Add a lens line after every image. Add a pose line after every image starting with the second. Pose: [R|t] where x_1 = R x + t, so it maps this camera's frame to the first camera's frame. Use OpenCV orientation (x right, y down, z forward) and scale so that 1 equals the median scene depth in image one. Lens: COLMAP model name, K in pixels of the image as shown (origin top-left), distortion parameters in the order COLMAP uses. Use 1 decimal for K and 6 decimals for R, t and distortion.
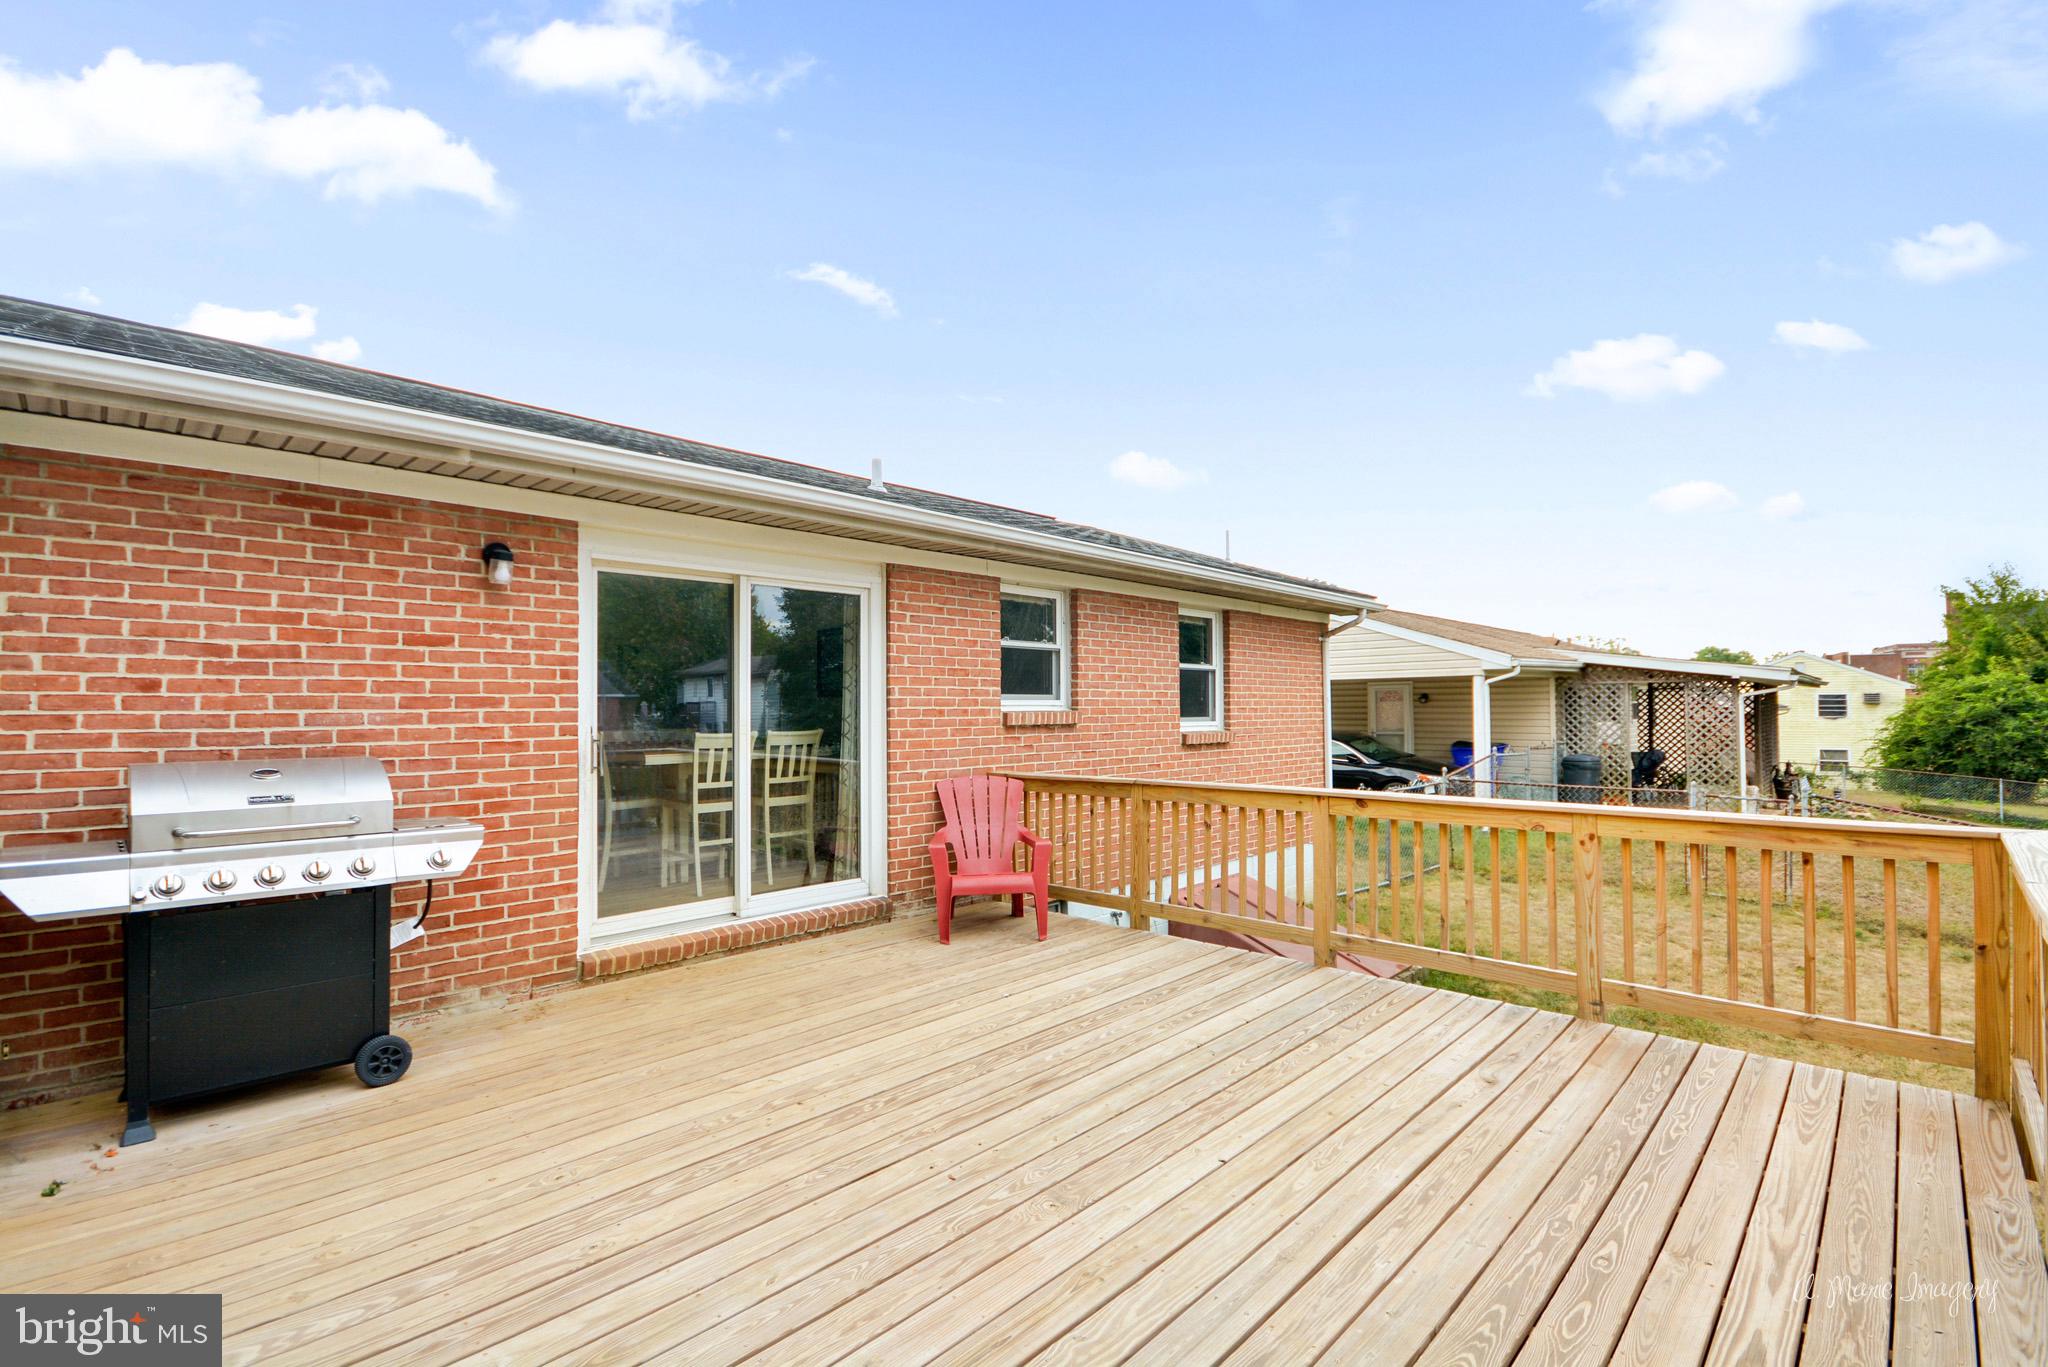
lens RADIAL K [[904.0, 0, 1034.0], [0, 904.0, 695.0], [0, 0, 1]] dist [0.026654, -0.012626]
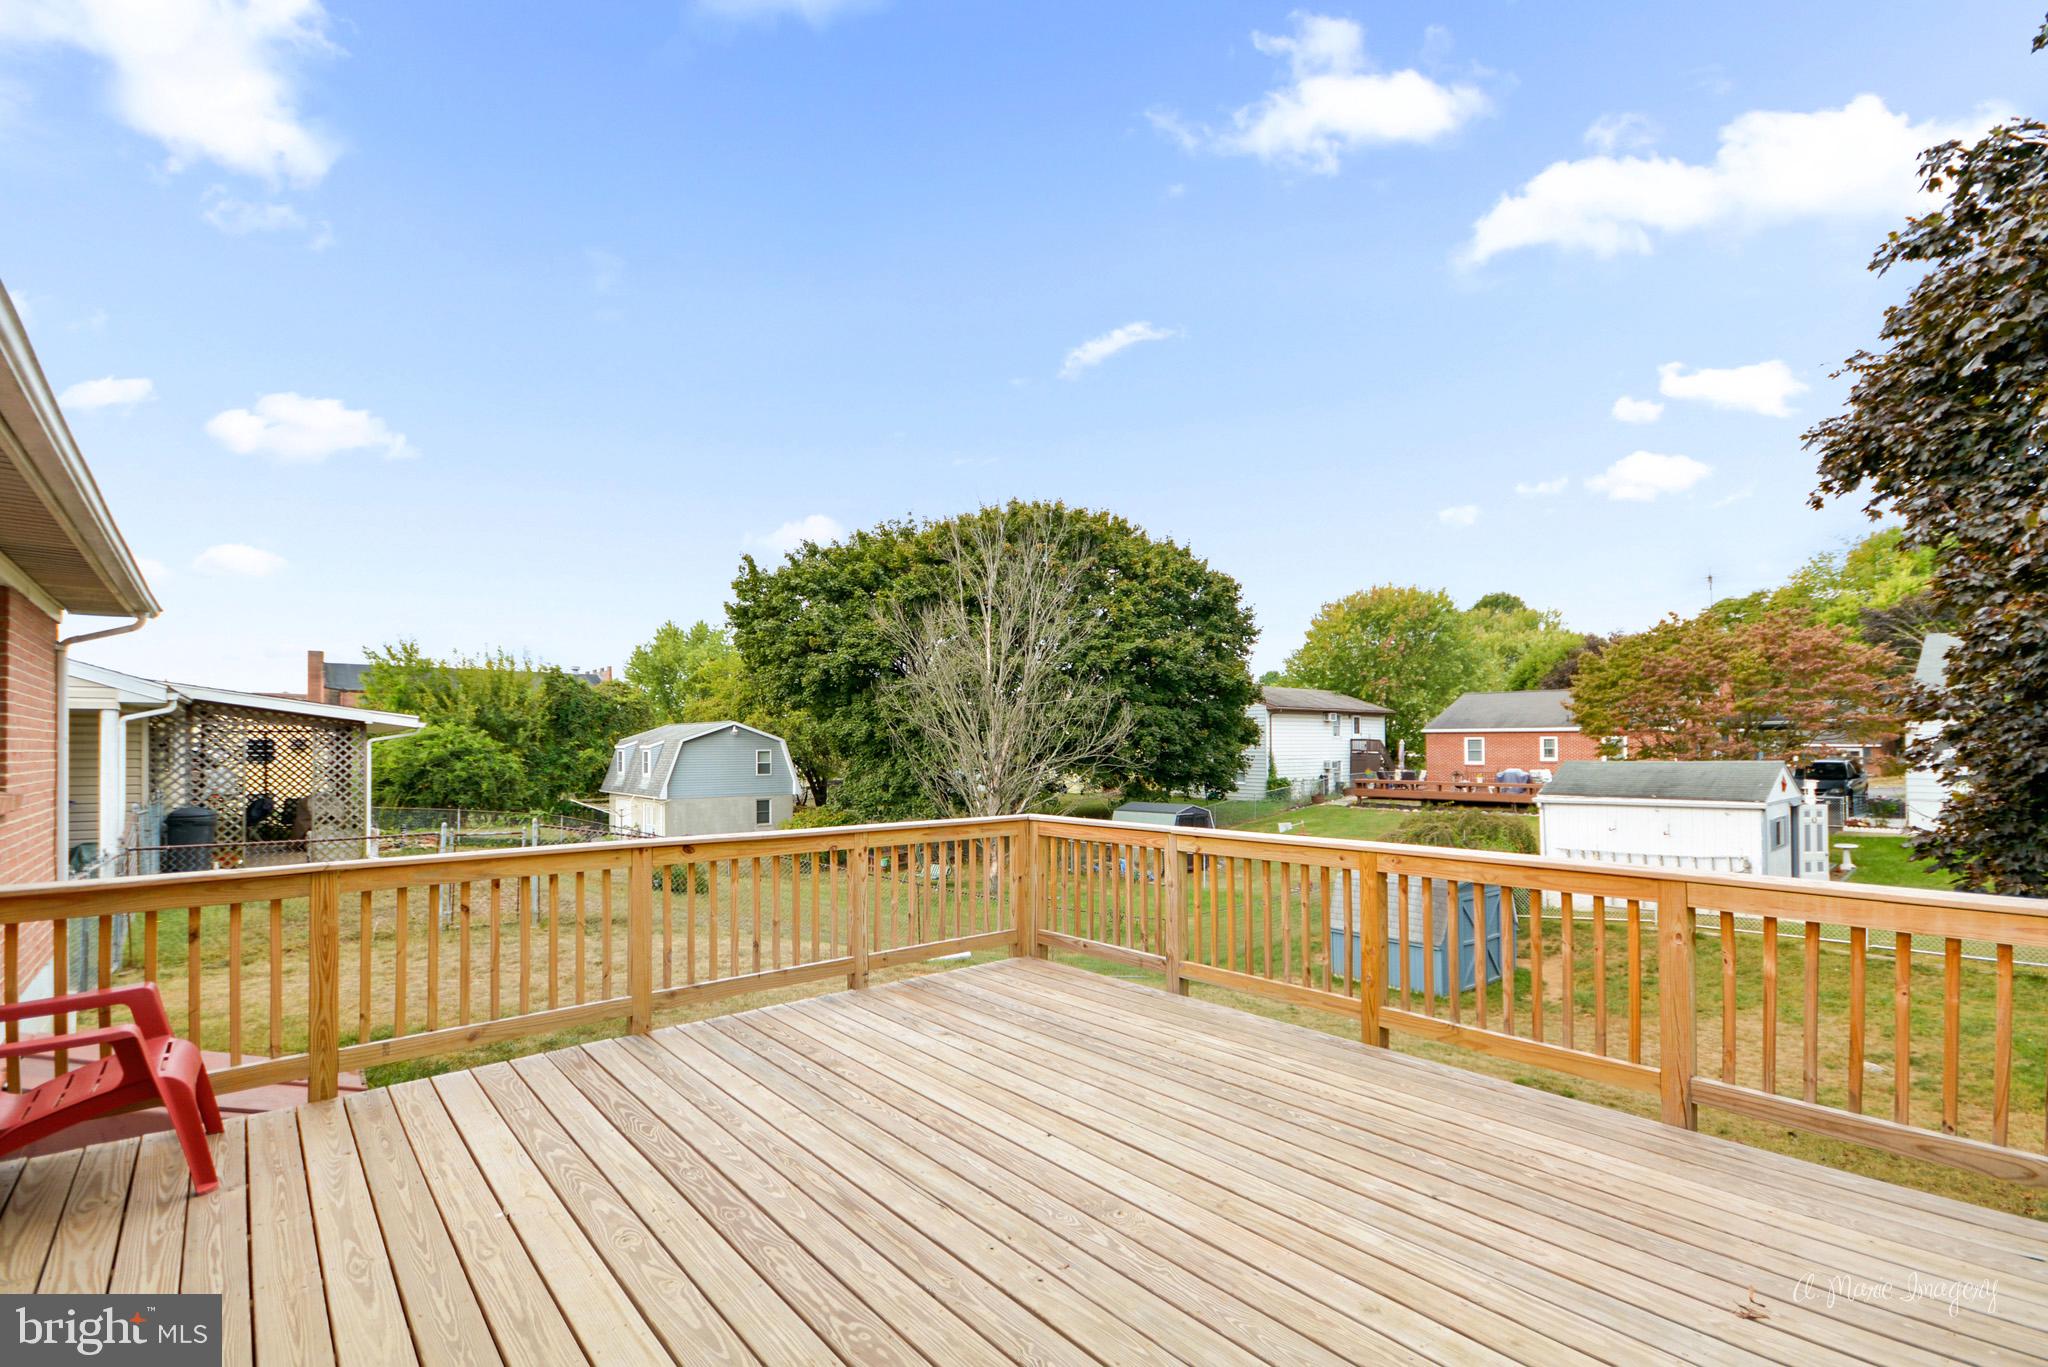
lens RADIAL K [[909.0, 0, 1024.2], [0, 909.0, 728.9], [0, 0, 1]] dist [0.010901, -0.000172]
pose [[0.091428, 0.024081, 0.995520, -0.182550], [-0.011164, 0.999670, -0.023156, 0.003131], [-0.995749, -0.008996, 0.091667, 0.173815]]
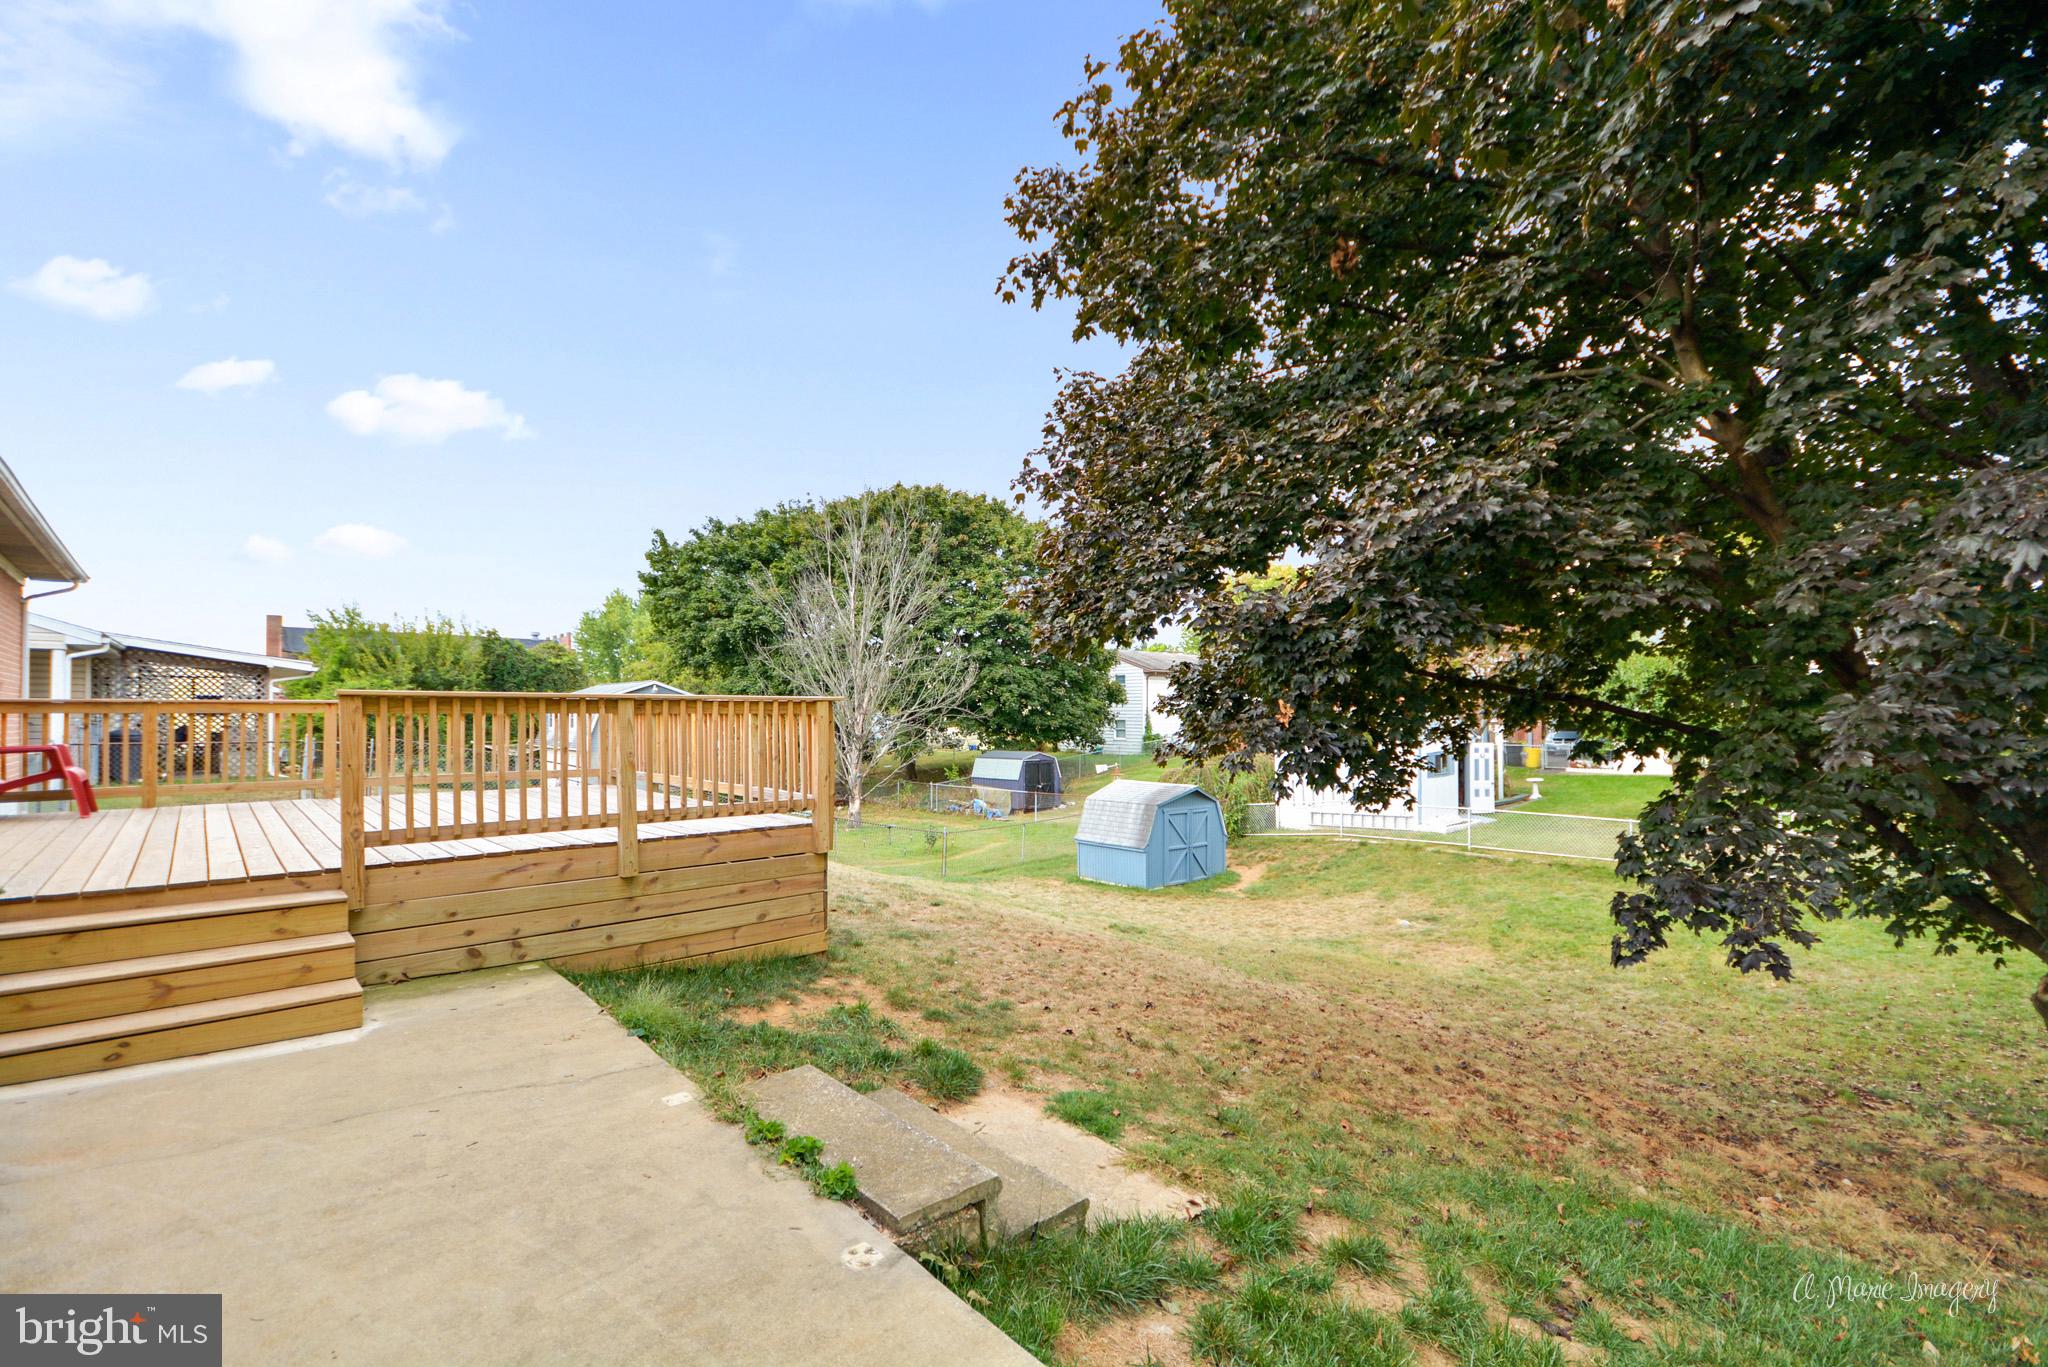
lens RADIAL K [[904.0, 0, 1034.0], [0, 904.0, 695.0], [0, 0, 1]] dist [0.026654, -0.012626]
pose [[0.064742, 0.028686, 0.997490, -0.445033], [-0.013961, 0.999515, -0.027838, 0.041019], [-0.997804, -0.012123, 0.065111, -0.156575]]
